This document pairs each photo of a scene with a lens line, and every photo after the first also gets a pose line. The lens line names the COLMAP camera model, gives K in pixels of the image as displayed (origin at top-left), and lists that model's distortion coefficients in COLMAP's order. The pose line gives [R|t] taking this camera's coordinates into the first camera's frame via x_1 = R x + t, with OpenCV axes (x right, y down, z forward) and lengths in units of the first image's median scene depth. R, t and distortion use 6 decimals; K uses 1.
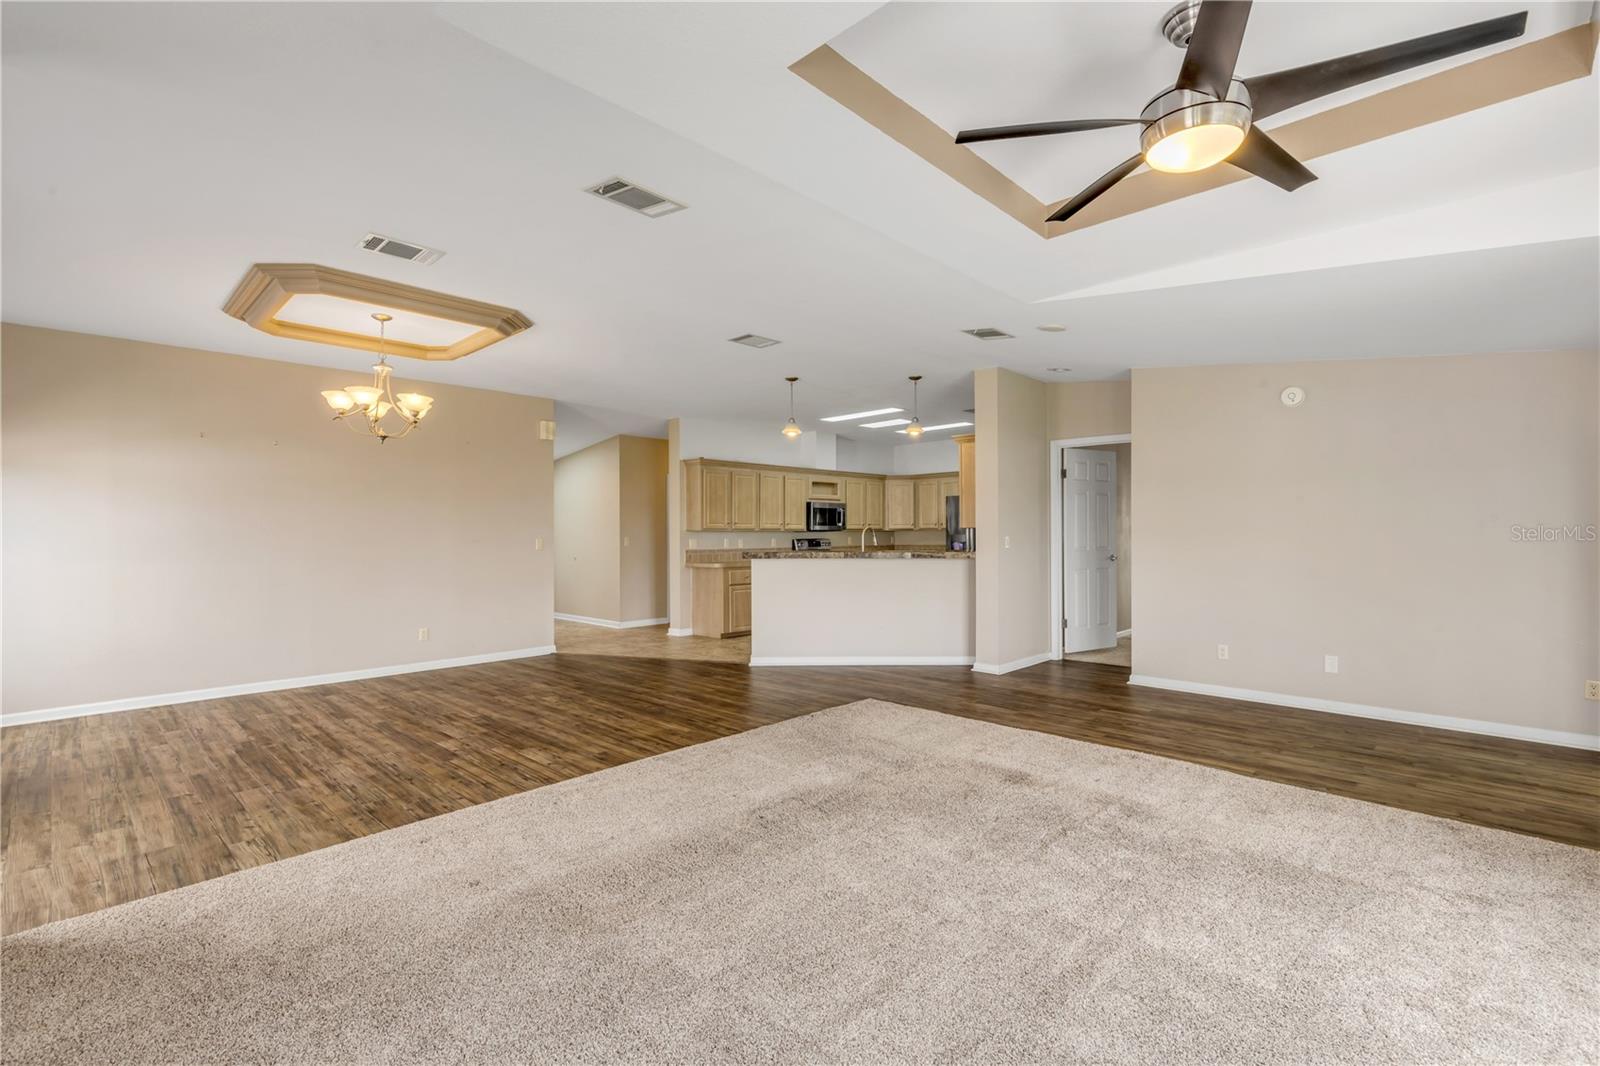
lens RADIAL K [[725.7, 0, 784.5], [0, 725.7, 534.1], [0, 0, 1]] dist [0.006673, -0.002076]
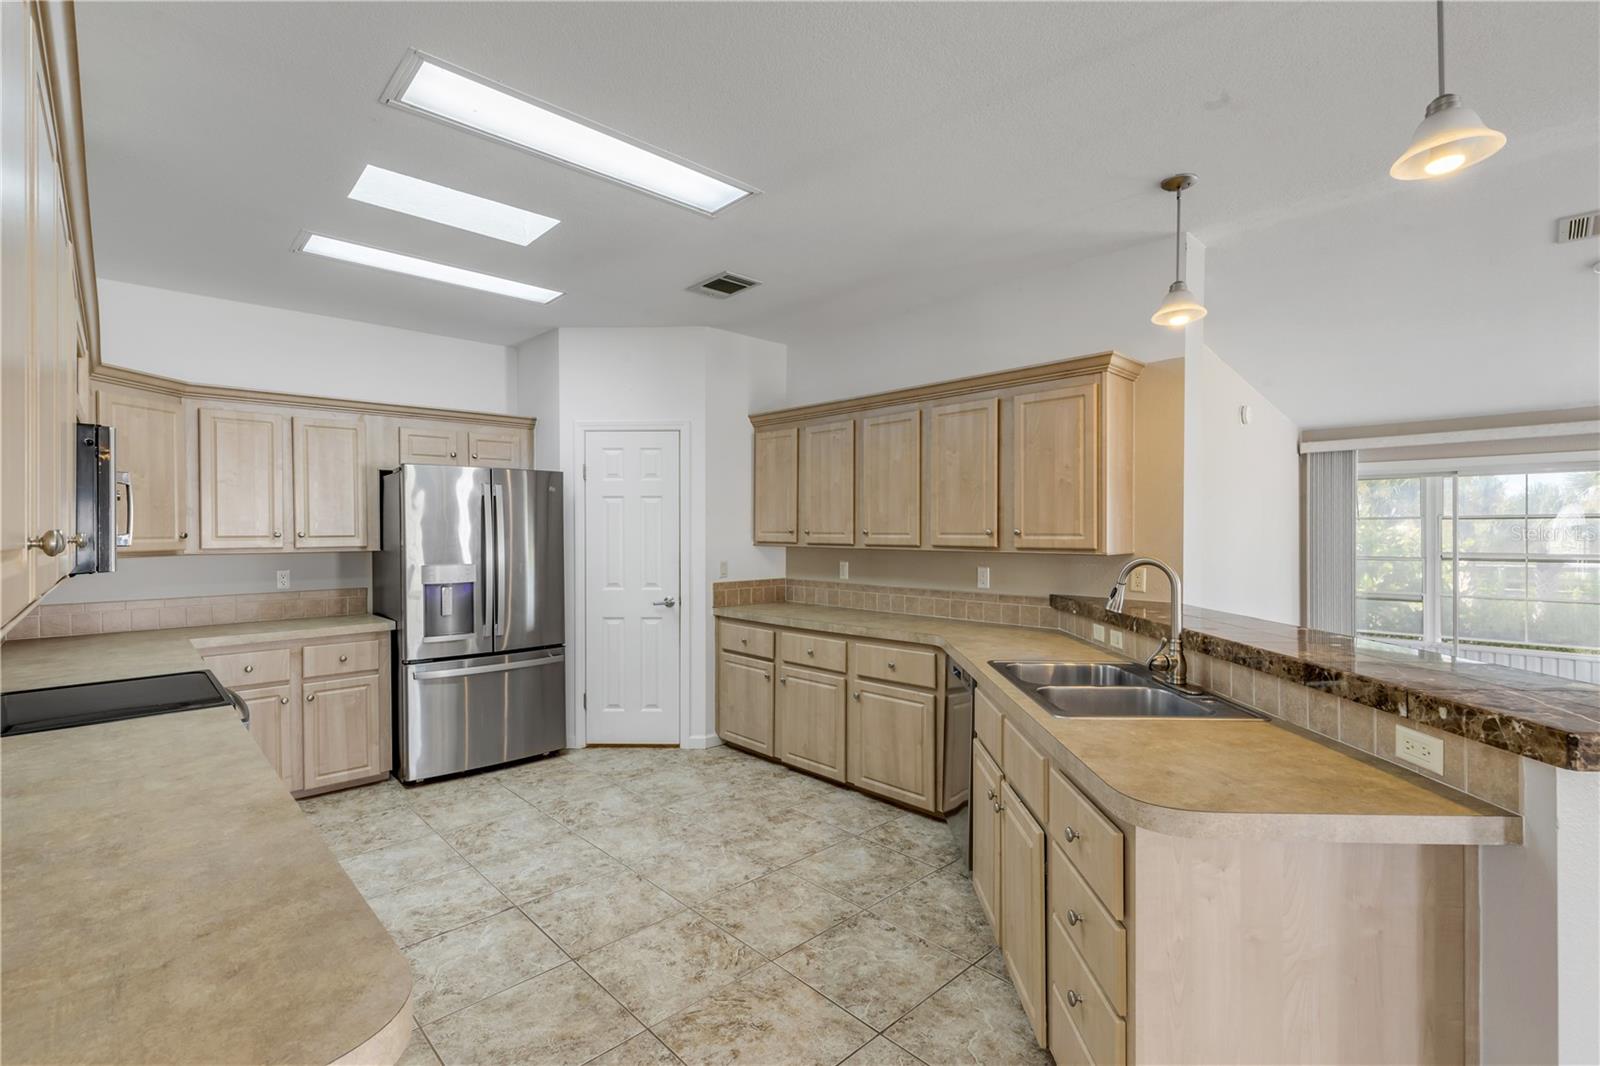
lens RADIAL K [[725.7, 0, 799.8], [0, 725.7, 535.0], [0, 0, 1]] dist [0.006673, -0.002076]
pose [[0.020965, 0.001015, 0.999780, -0.156616], [0.004077, 0.999991, -0.001100, -0.014803], [-0.999772, 0.004099, 0.020961, 0.834450]]
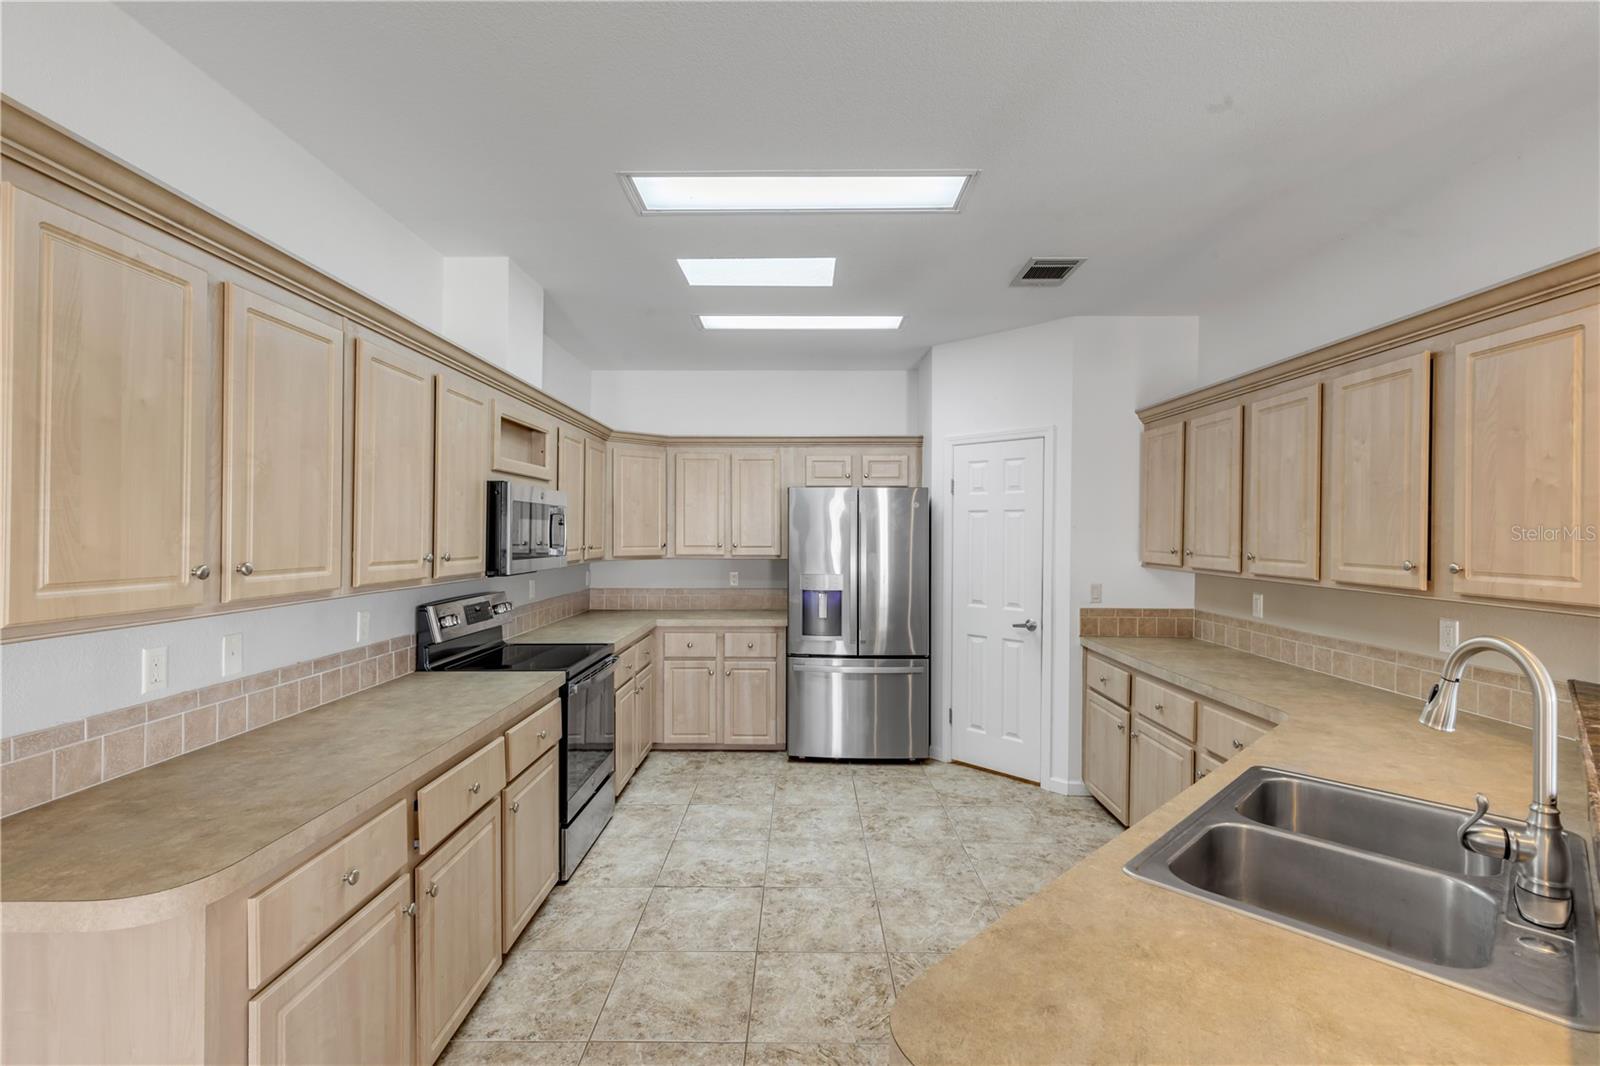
lens RADIAL K [[725.7, 0, 793.3], [0, 725.7, 533.6], [0, 0, 1]] dist [0.006673, -0.002076]
pose [[0.710347, 0.010043, 0.703780, -0.093016], [-0.010774, 0.999936, -0.003395, -0.023551], [-0.703770, -0.005171, 0.710409, 0.722558]]
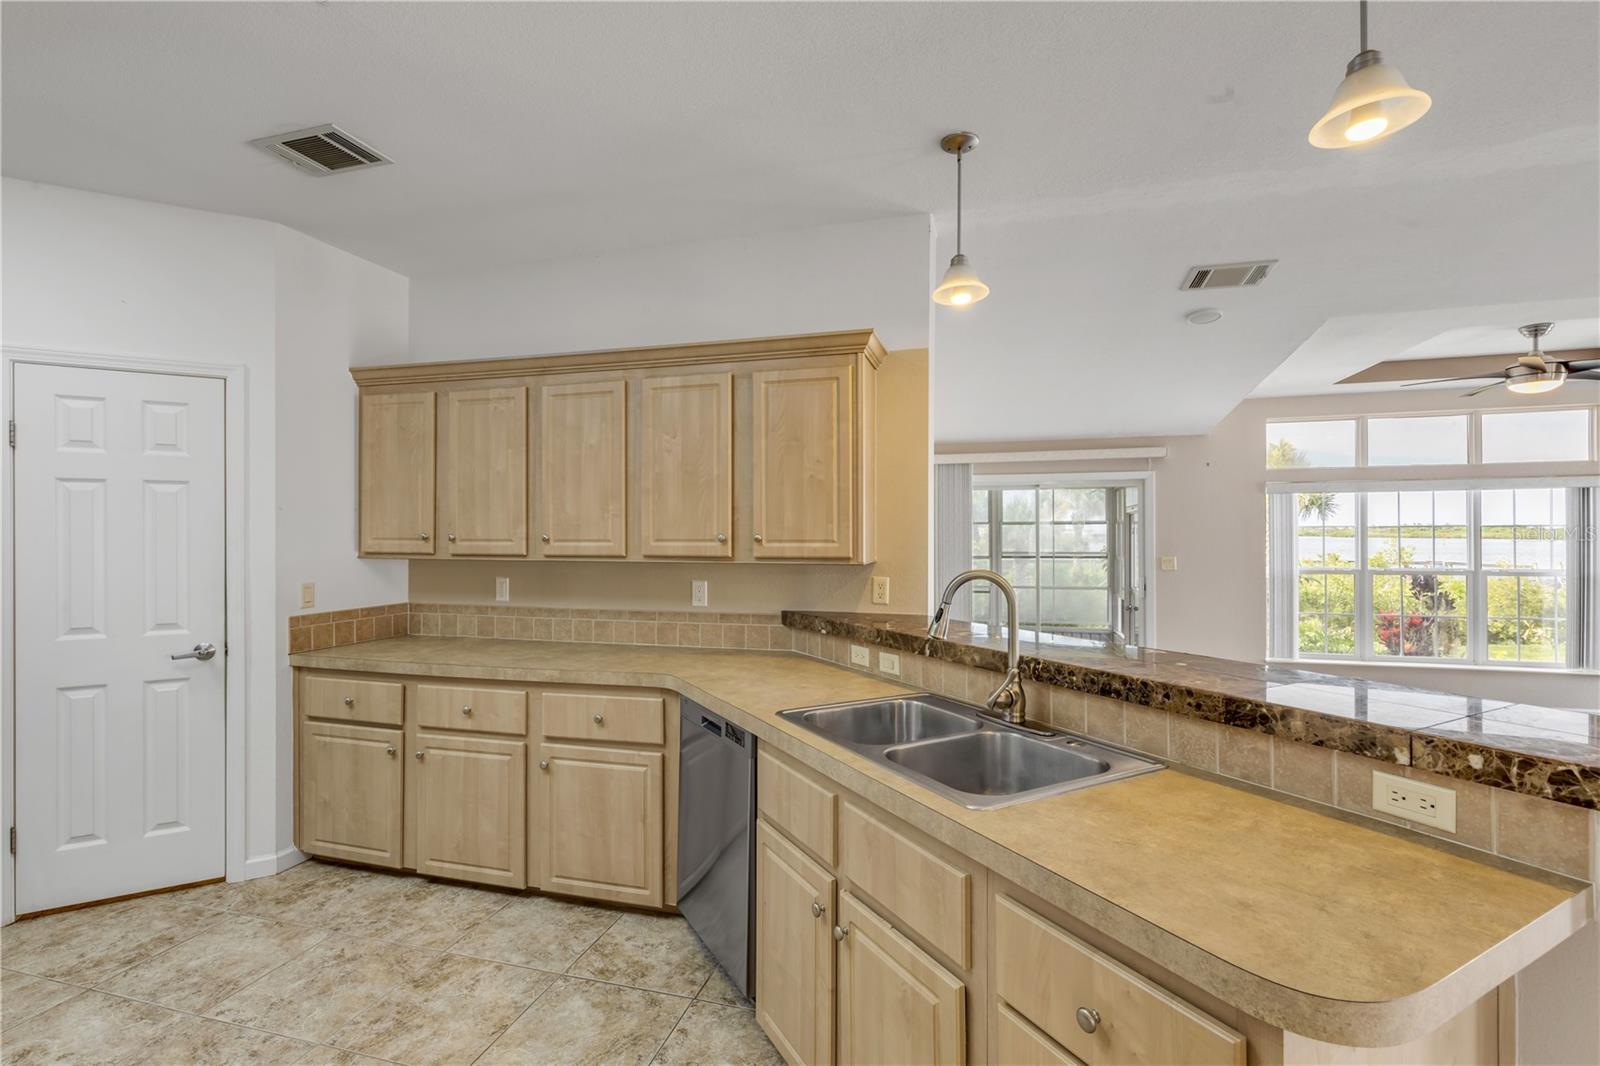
lens RADIAL K [[725.7, 0, 801.9], [0, 725.7, 534.6], [0, 0, 1]] dist [0.006673, -0.002076]
pose [[-0.491727, 0.006440, 0.870726, -0.063875], [0.008796, 0.999958, -0.002429, -0.016815], [-0.870705, 0.006464, -0.491763, 0.862997]]
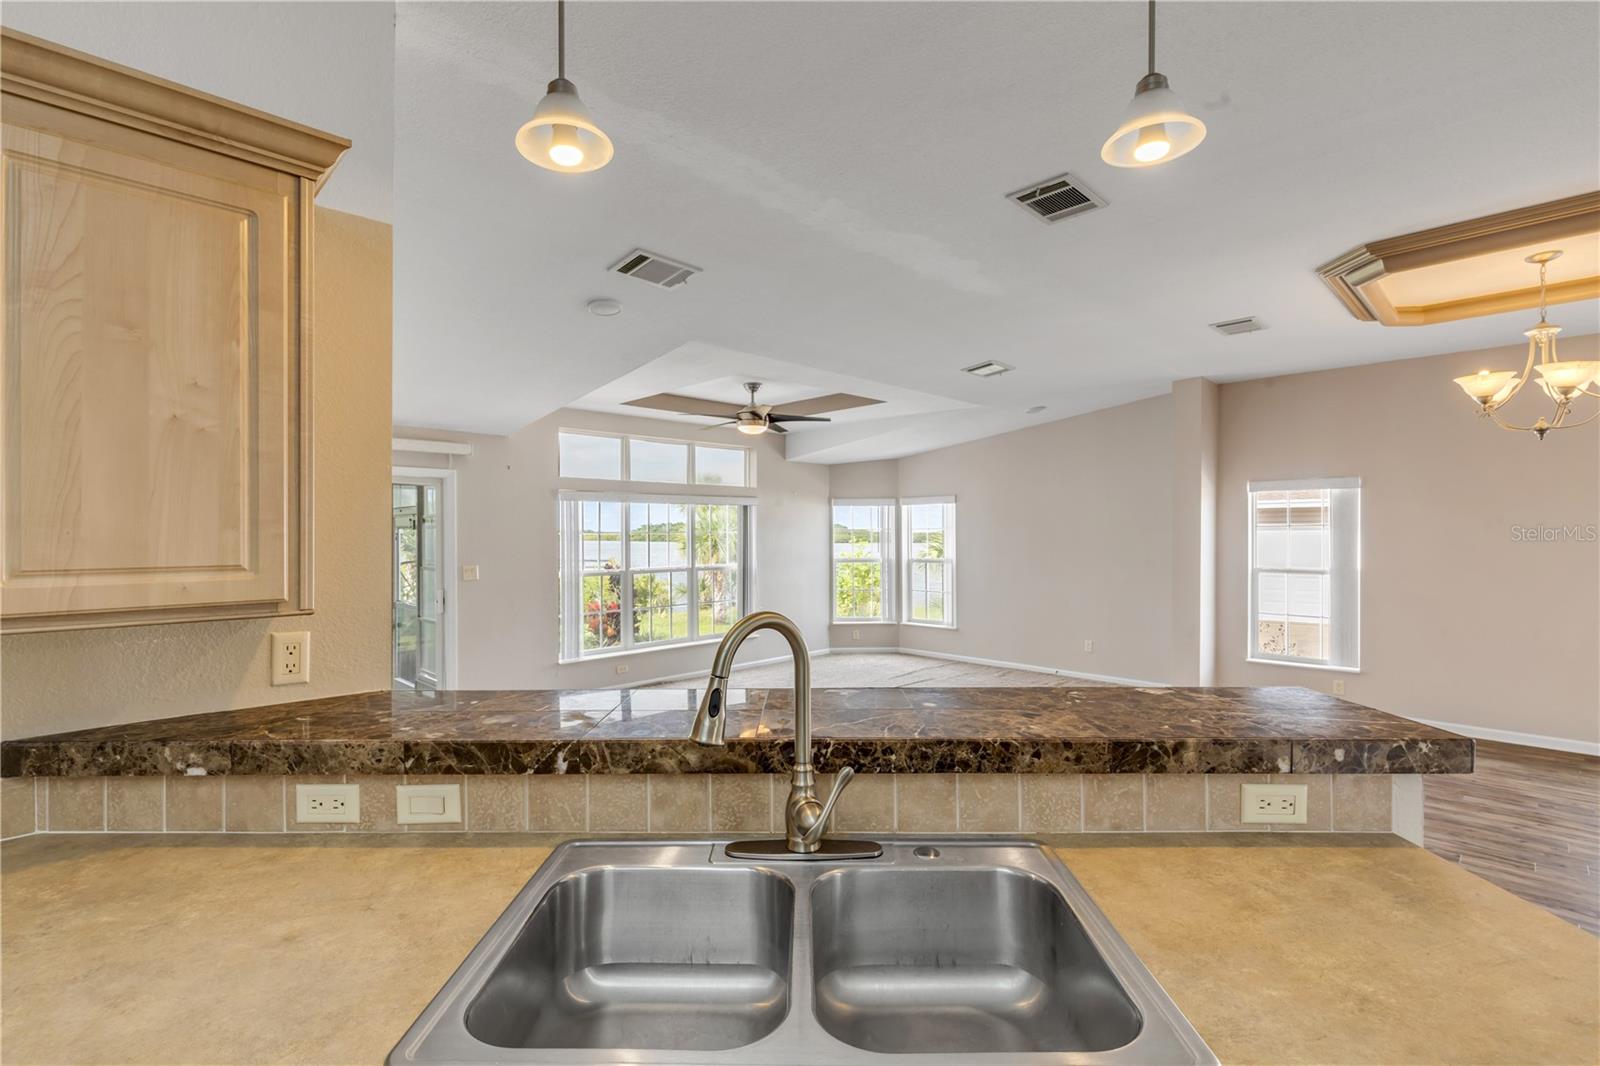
lens RADIAL K [[725.7, 0, 794.4], [0, 725.7, 528.9], [0, 0, 1]] dist [0.006673, -0.002076]
pose [[-0.999933, 0.010685, 0.004490, 0.076174], [0.010665, 0.999934, -0.004349, -0.020093], [-0.004537, -0.004301, -0.999980, 0.841692]]
